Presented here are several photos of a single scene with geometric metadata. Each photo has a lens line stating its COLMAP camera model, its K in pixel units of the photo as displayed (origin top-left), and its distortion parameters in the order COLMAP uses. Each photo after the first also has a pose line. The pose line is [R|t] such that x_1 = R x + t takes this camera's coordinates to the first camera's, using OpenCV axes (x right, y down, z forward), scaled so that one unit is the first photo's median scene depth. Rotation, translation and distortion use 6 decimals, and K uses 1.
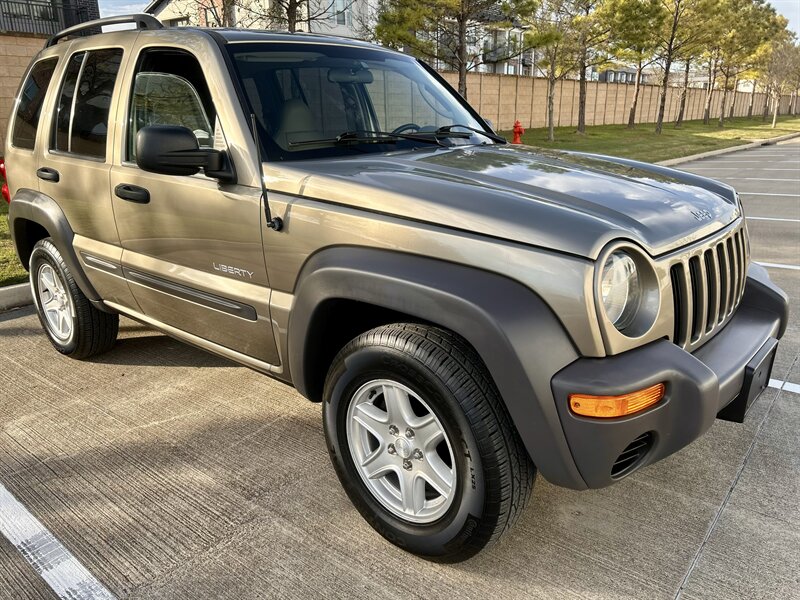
lens RADIAL K [[599.8, 0, 397.6], [0, 599.8, 299.4], [0, 0, 1]] dist [0.039226, -0.031185]
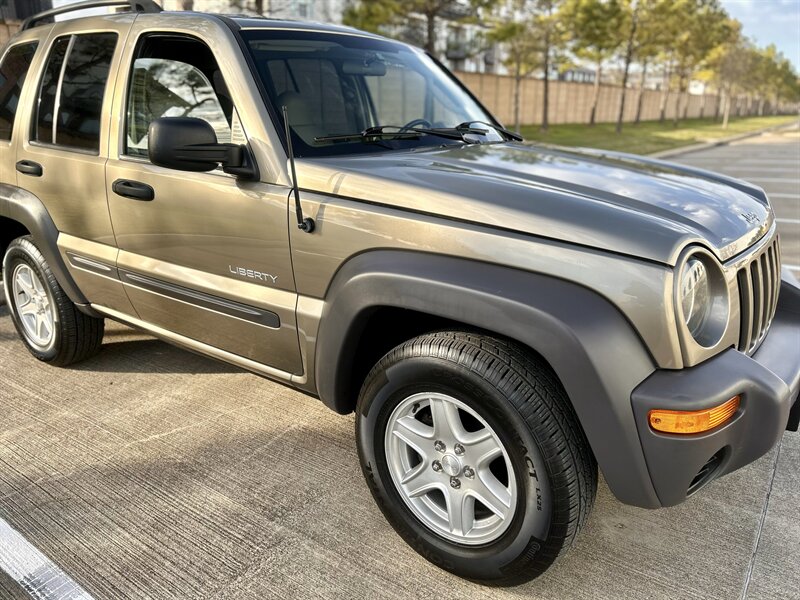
lens RADIAL K [[599.6, 0, 400.0], [0, 599.6, 296.4], [0, 0, 1]] dist [0.041587, -0.037236]
pose [[0.997660, -0.004275, 0.068230, -0.106839], [0.004087, 0.999987, 0.002898, -0.015054], [-0.068241, -0.002612, 0.997665, 0.055972]]
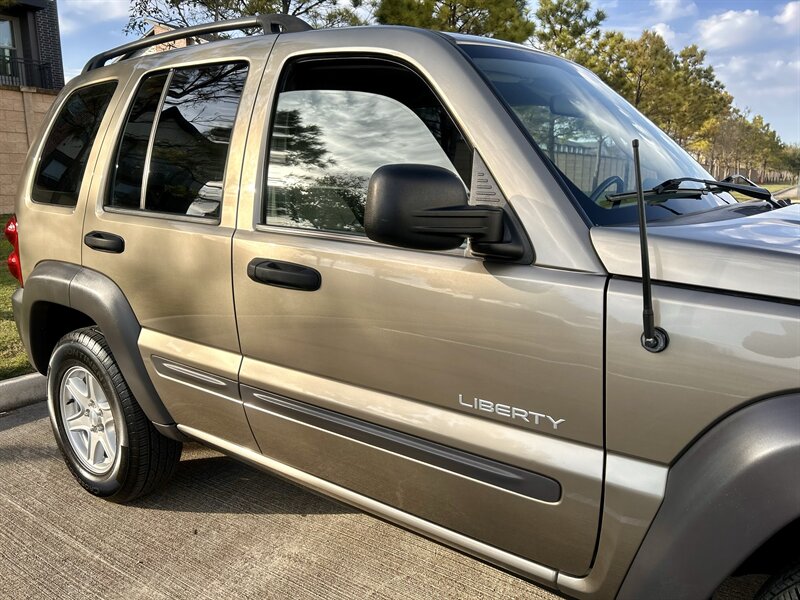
lens RADIAL K [[604.7, 0, 398.9], [0, 604.7, 301.5], [0, 0, 1]] dist [0.039200, -0.040139]
pose [[0.997027, -0.000868, 0.077049, -0.411030], [0.008380, 0.995226, -0.097233, -0.094827], [-0.076596, 0.097589, 0.992275, 0.410112]]
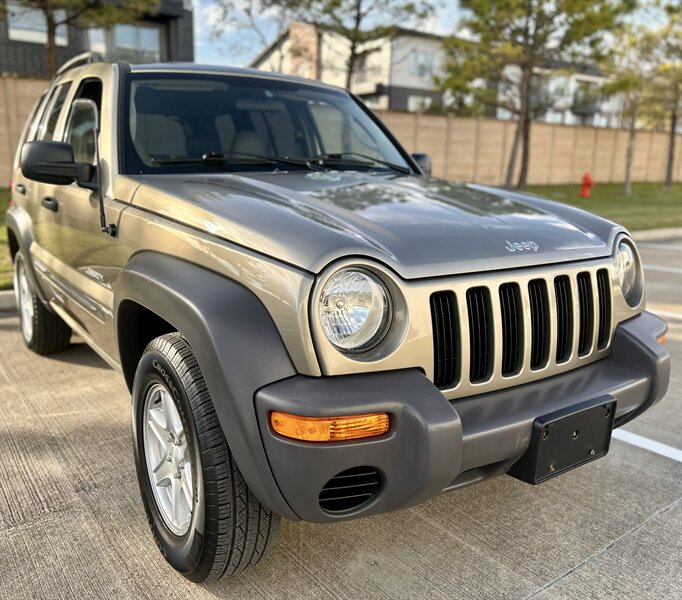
lens RADIAL K [[601.5, 0, 314.2], [0, 601.5, 296.7], [0, 0, 1]] dist [0.025756, -0.011483]
pose [[0.965074, 0.084666, -0.247921, 0.366156], [-0.104158, 0.992330, -0.066571, 0.022402], [0.240383, 0.090069, 0.966490, 0.054475]]
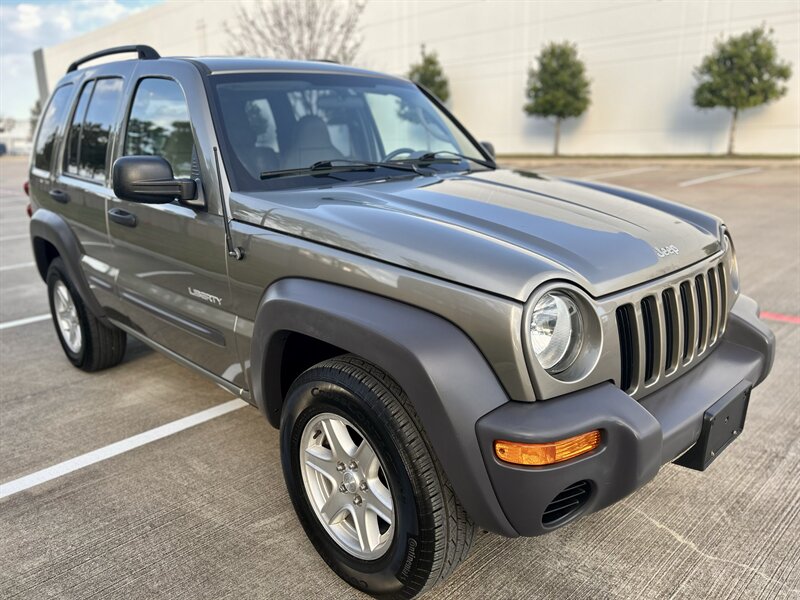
lens RADIAL K [[599.6, 0, 400.0], [0, 599.6, 296.4], [0, 0, 1]] dist [0.041587, -0.037236]
pose [[0.996923, 0.018120, -0.076264, 0.129793], [-0.019663, 0.999616, -0.019530, -0.033467], [0.075881, 0.020970, 0.996896, 0.007830]]
